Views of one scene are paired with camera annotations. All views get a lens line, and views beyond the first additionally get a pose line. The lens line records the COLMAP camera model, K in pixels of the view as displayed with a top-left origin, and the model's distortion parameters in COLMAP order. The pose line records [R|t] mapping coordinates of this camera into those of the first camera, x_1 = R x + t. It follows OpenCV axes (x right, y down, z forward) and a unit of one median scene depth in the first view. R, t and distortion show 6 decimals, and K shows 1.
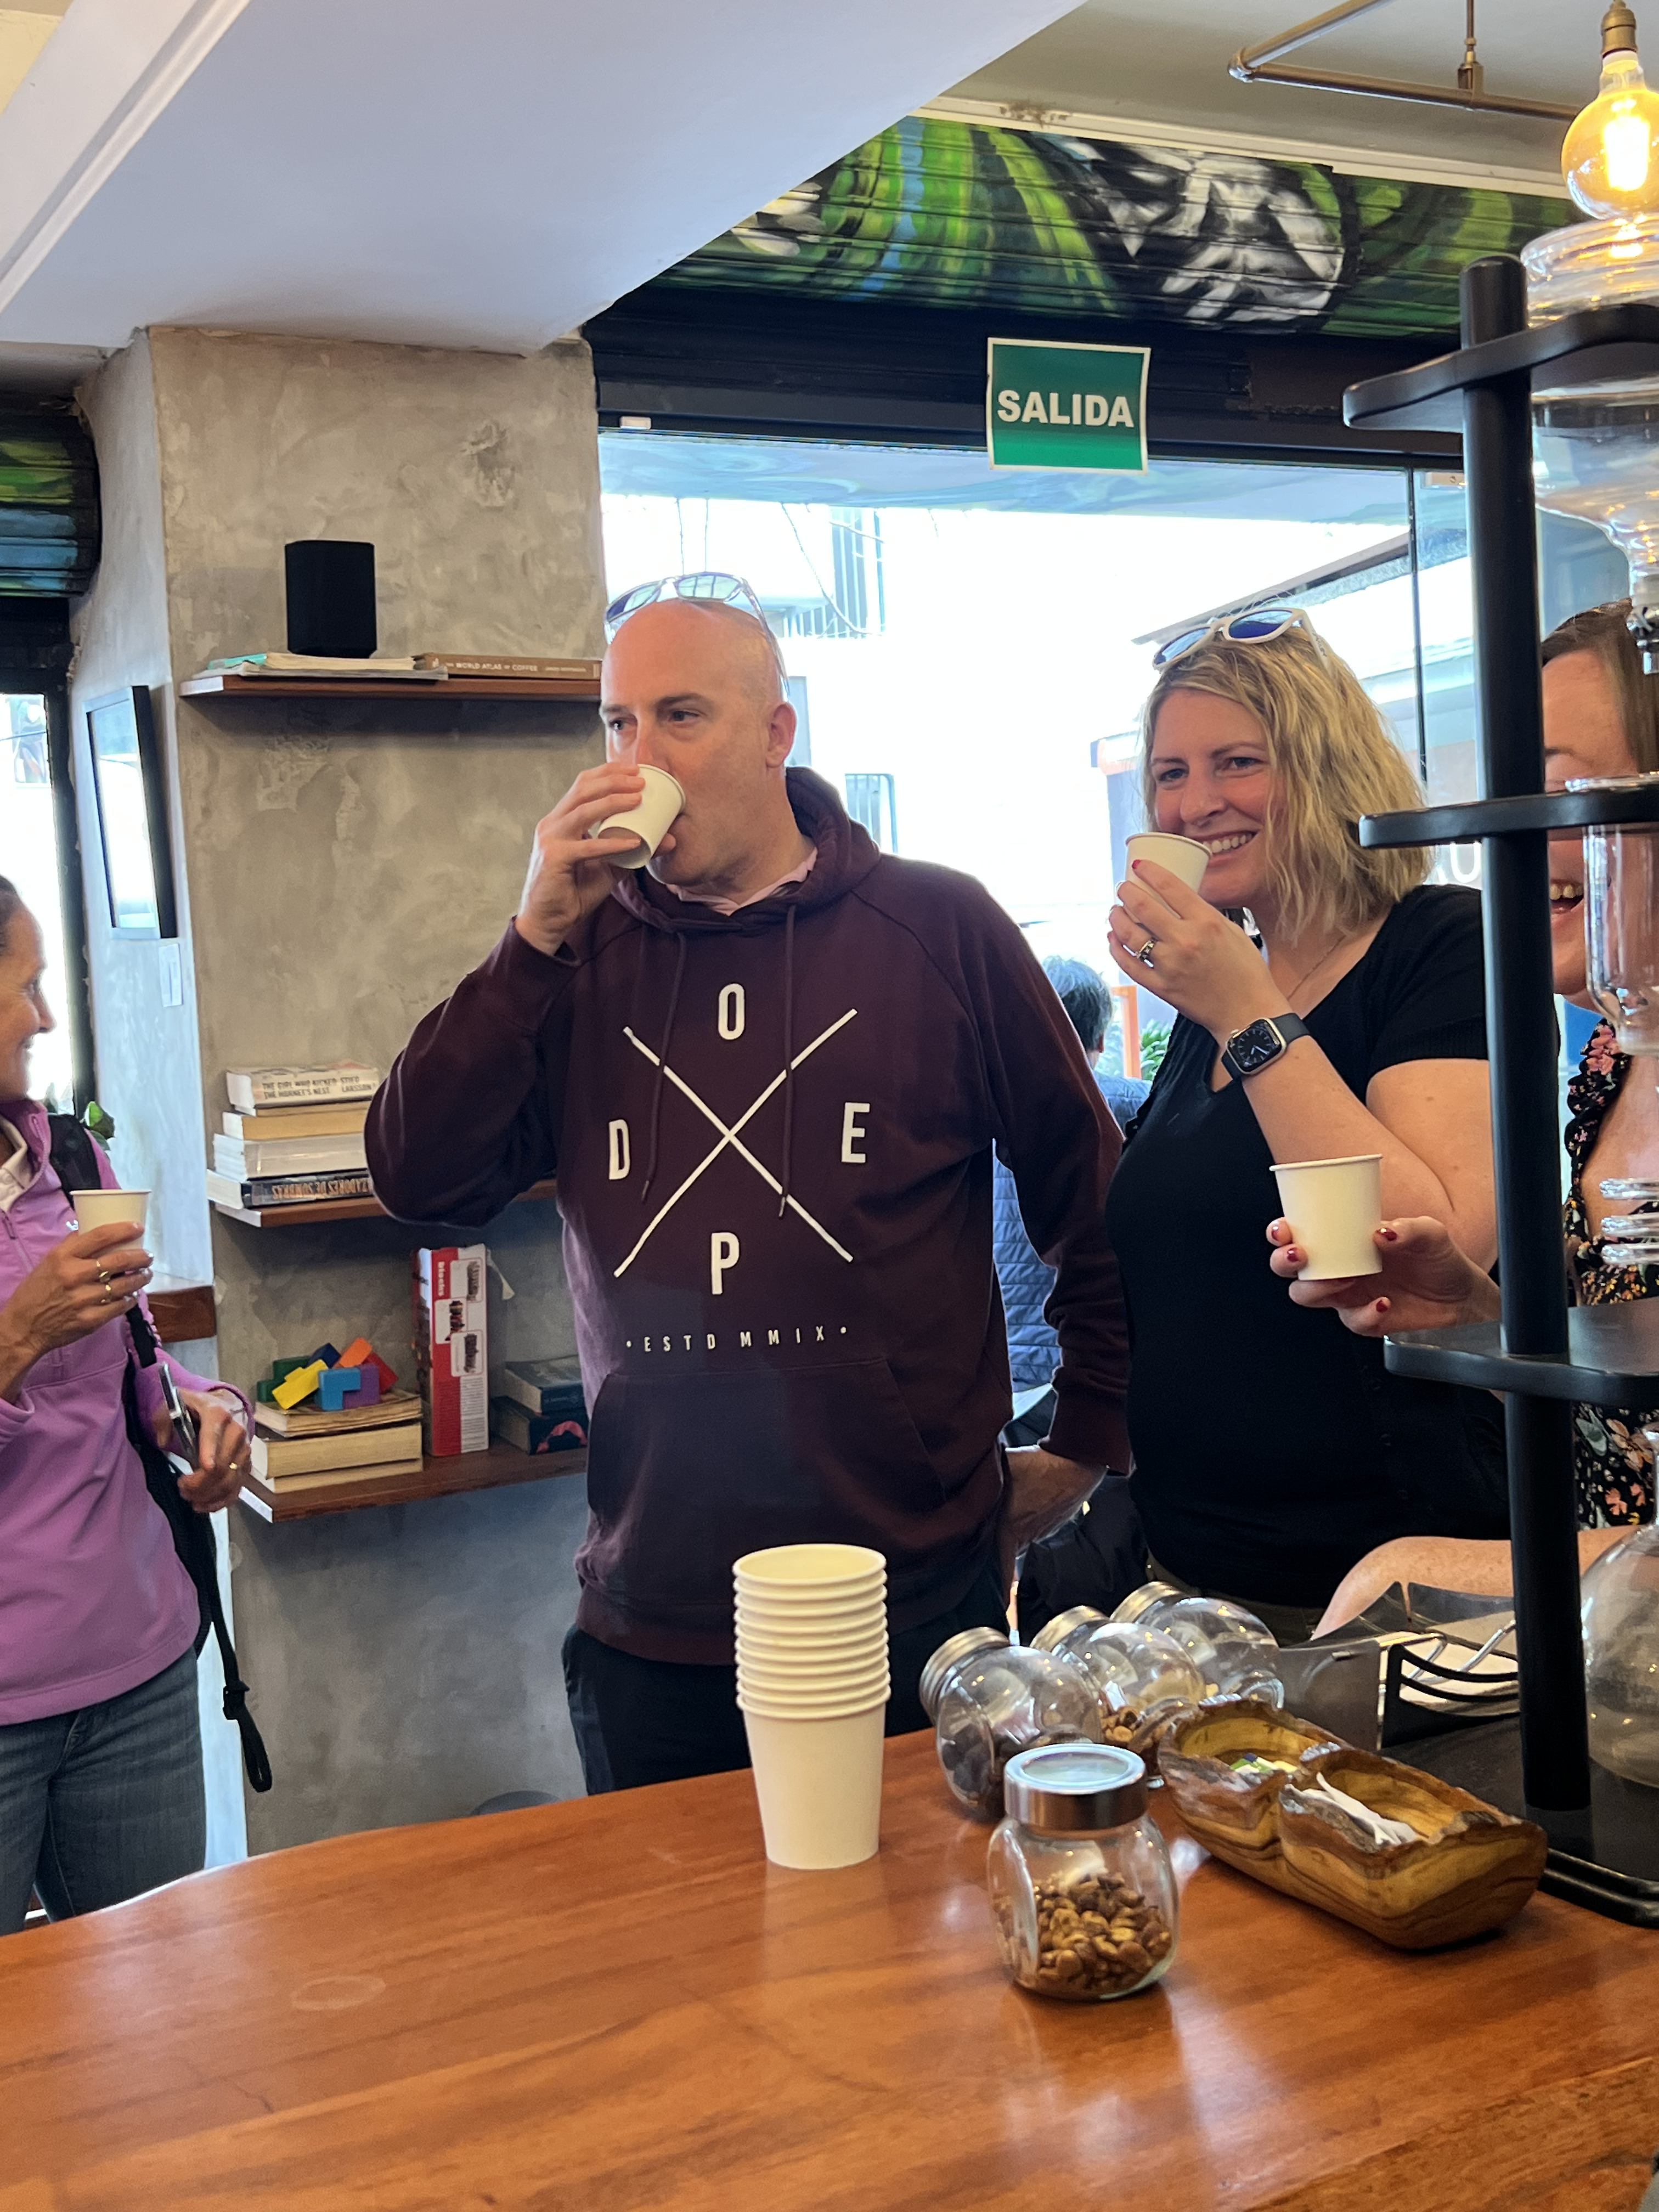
lens RADIAL K [[2650.7, 0, 828.7], [0, 2650.7, 1104.9], [0, 0, 1]] dist [-0.004585, 0.000000]
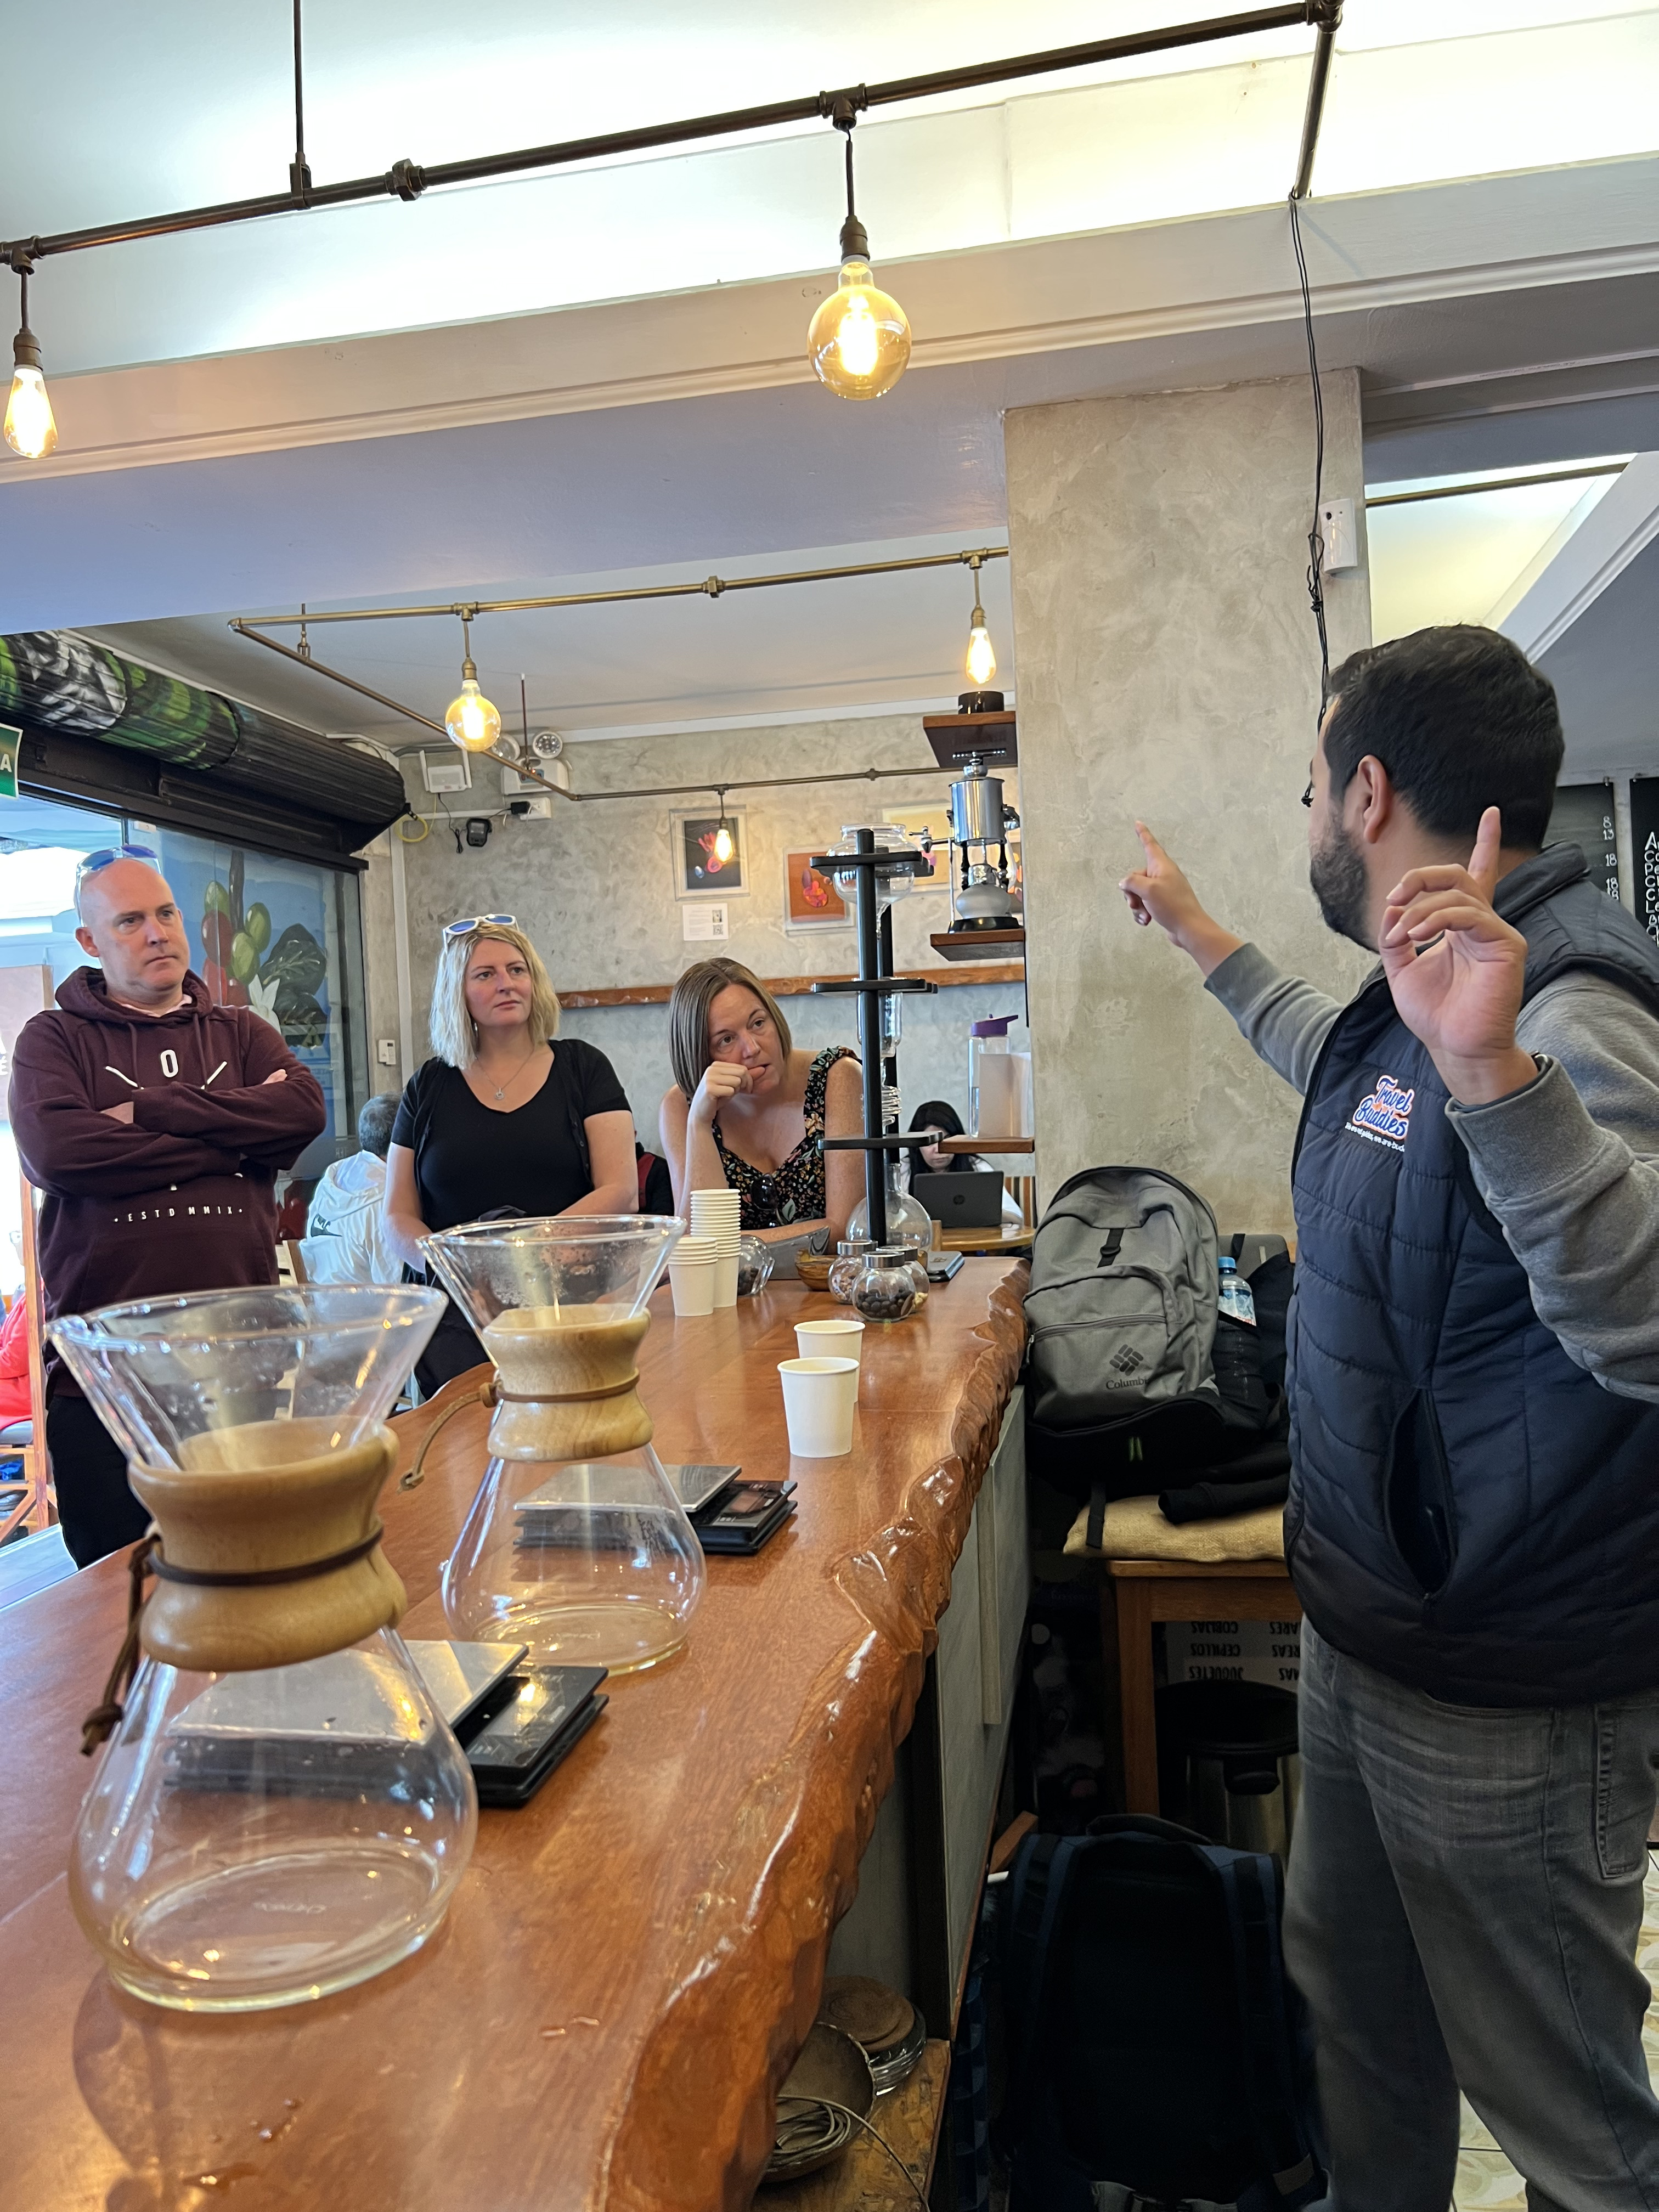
lens RADIAL K [[1662.7, 0, 827.0], [0, 1662.7, 1107.2], [0, 0, 1]] dist [0.001811, 0.000425]
pose [[0.637888, 0.024623, 0.769736, -0.388862], [0.036160, 0.997429, -0.061874, 0.053174], [-0.769280, 0.067302, 0.635357, -0.099813]]
